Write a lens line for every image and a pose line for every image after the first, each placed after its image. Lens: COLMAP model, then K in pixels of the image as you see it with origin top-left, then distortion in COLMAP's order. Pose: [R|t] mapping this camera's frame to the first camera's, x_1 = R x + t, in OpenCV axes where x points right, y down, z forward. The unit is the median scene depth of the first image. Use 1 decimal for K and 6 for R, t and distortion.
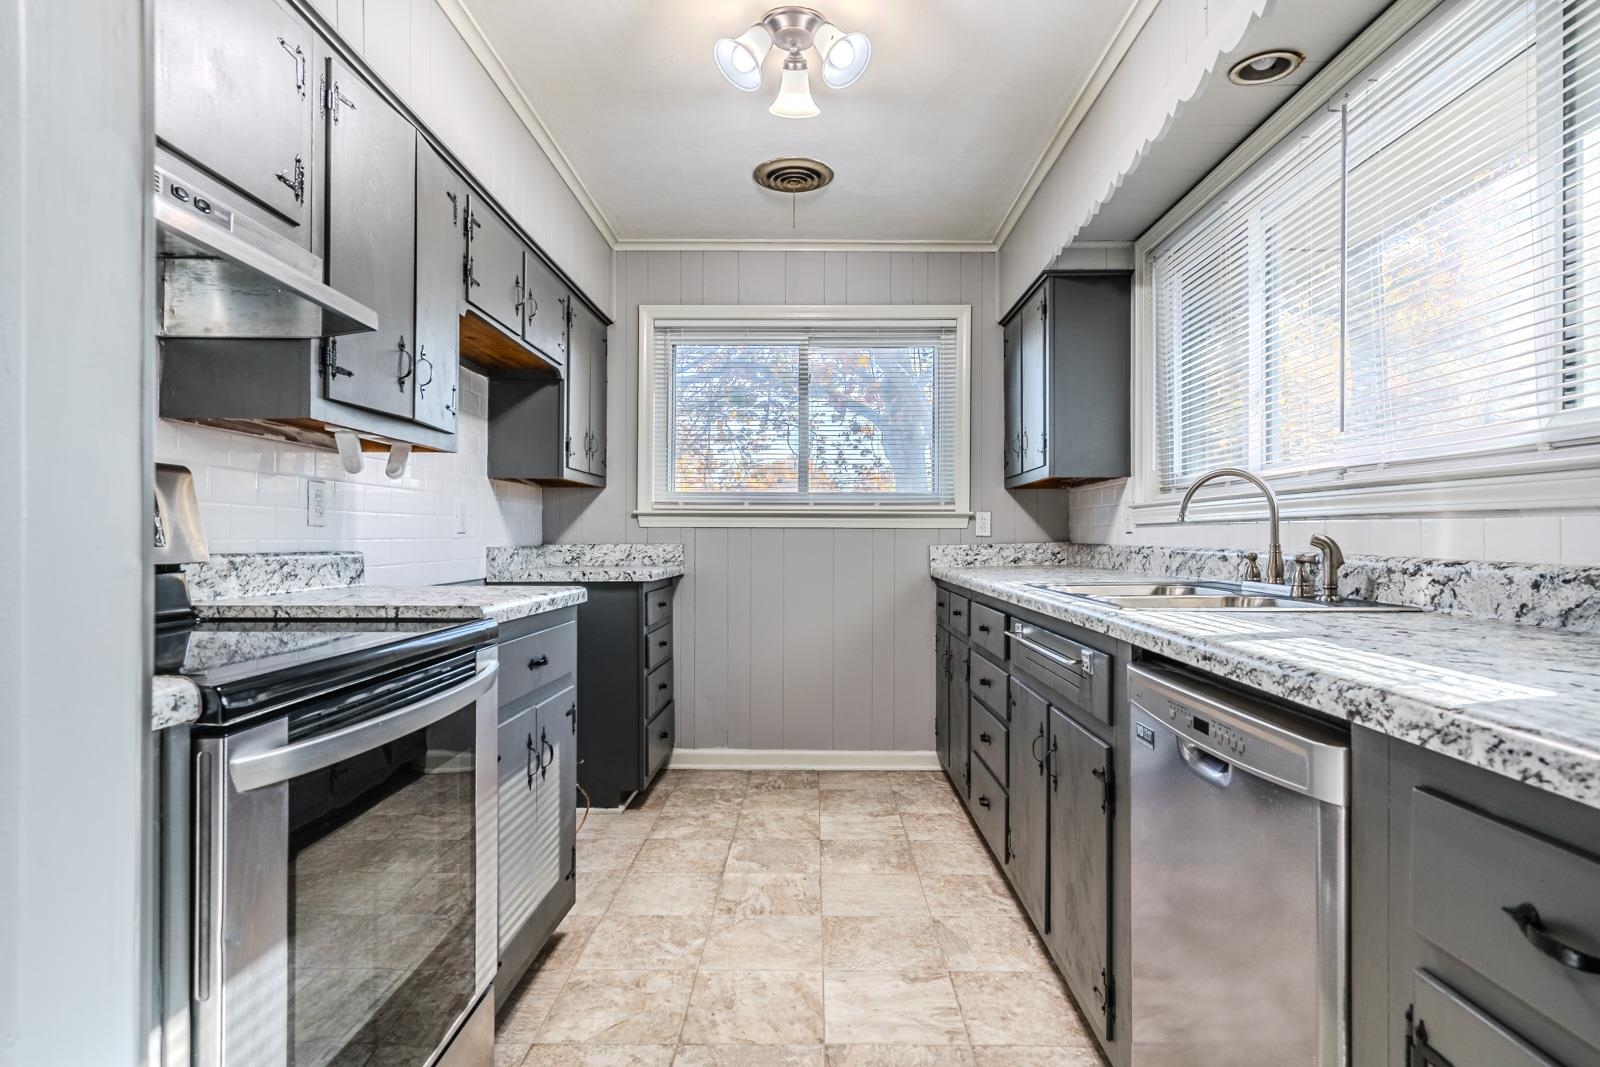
lens RADIAL K [[885.0, 0, 801.9], [0, 885.0, 534.4], [0, 0, 1]] dist [-0.002073, -0.000693]
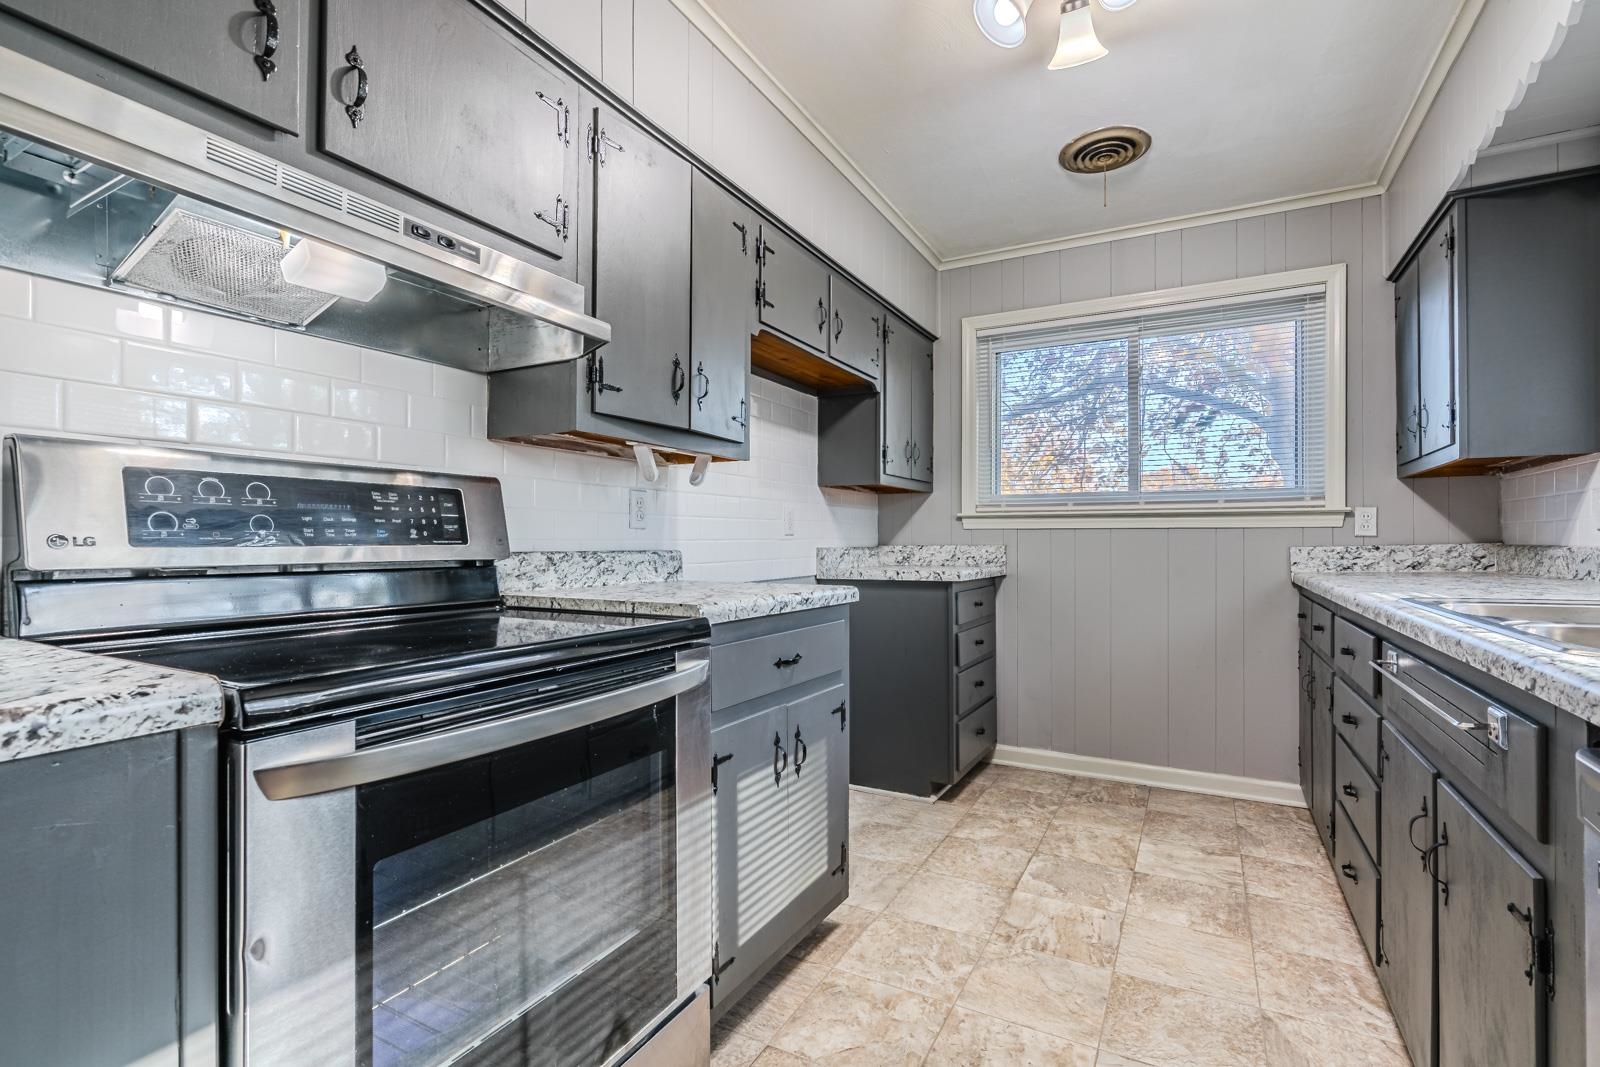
lens RADIAL K [[741.4, 0, 801.3], [0, 741.4, 535.8], [0, 0, 1]] dist [-0.008041, 0.002852]
pose [[0.885517, -0.004877, -0.464581, 0.085814], [0.003260, 0.999986, -0.004283, 0.004254], [0.464595, 0.002278, 0.885520, 0.202168]]
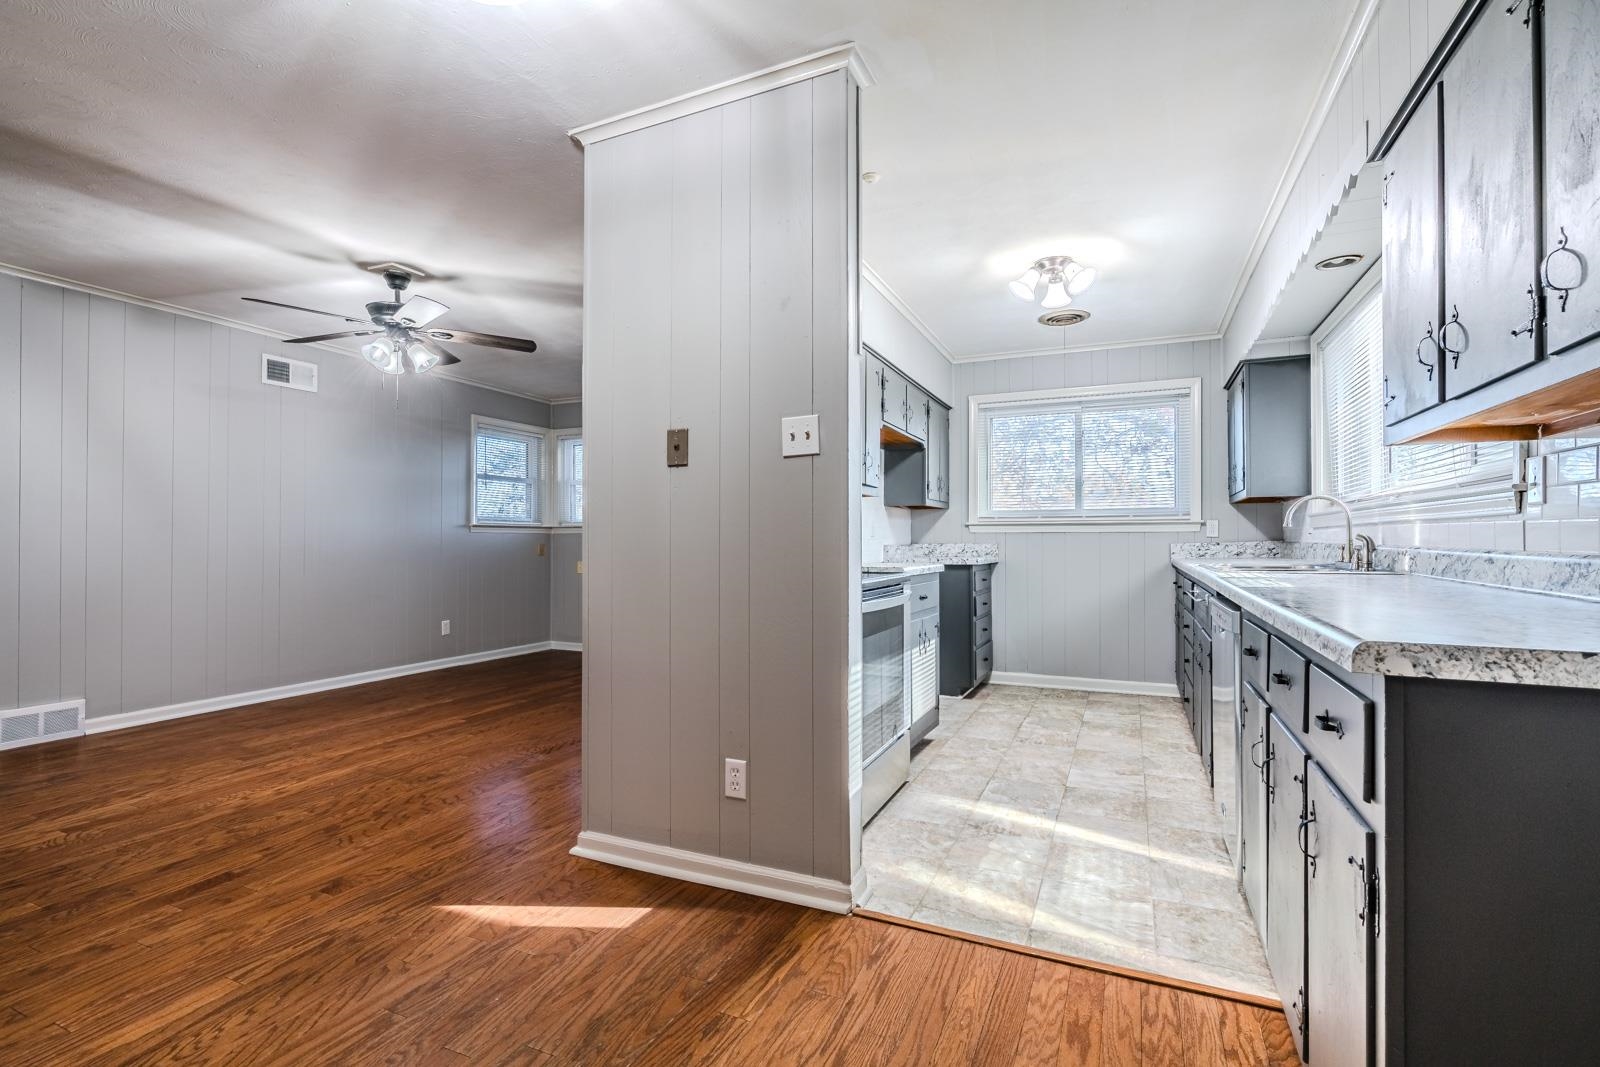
lens RADIAL K [[741.4, 0, 780.7], [0, 741.4, 539.2], [0, 0, 1]] dist [-0.008041, 0.002852]
pose [[0.909682, -0.005453, -0.415269, 0.100062], [0.005220, 0.999985, -0.001695, 0.005954], [0.415272, -0.000625, 0.909697, -0.587153]]
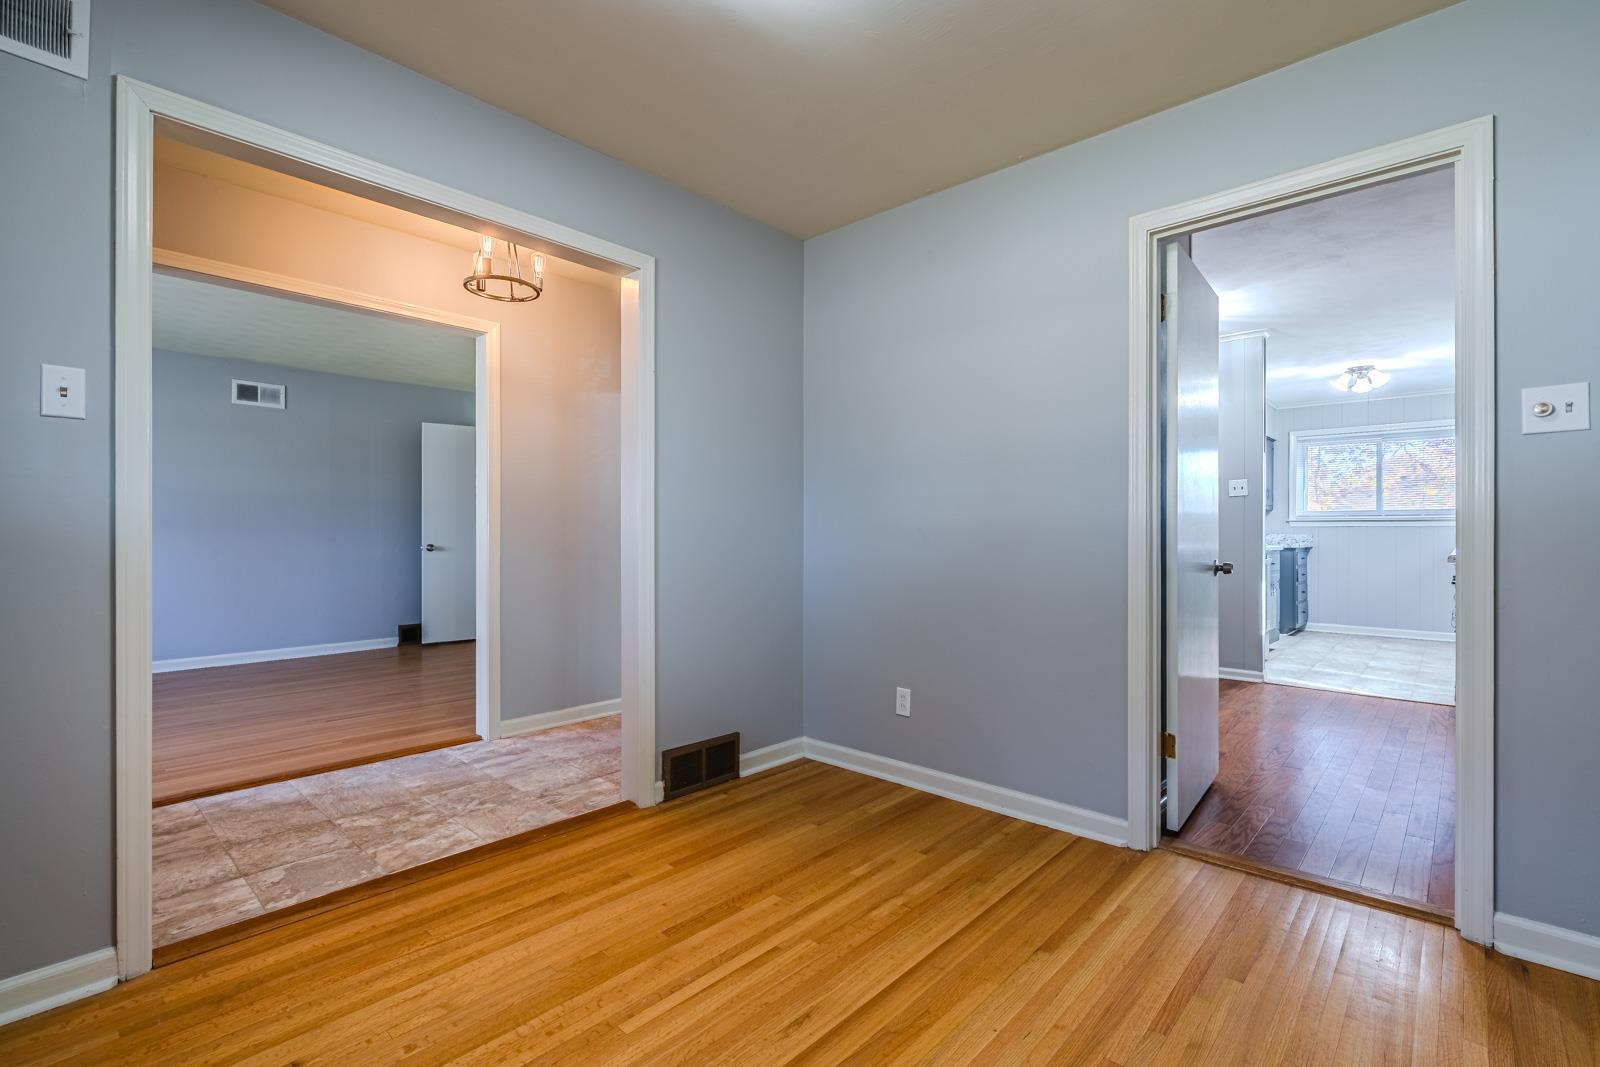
lens RADIAL K [[741.4, 0, 788.5], [0, 741.4, 542.7], [0, 0, 1]] dist [-0.008041, 0.002852]
pose [[0.747575, 0.001898, -0.664175, 0.193172], [0.006865, 0.999920, 0.010585, 0.006632], [0.664142, -0.012473, 0.747502, -2.100323]]
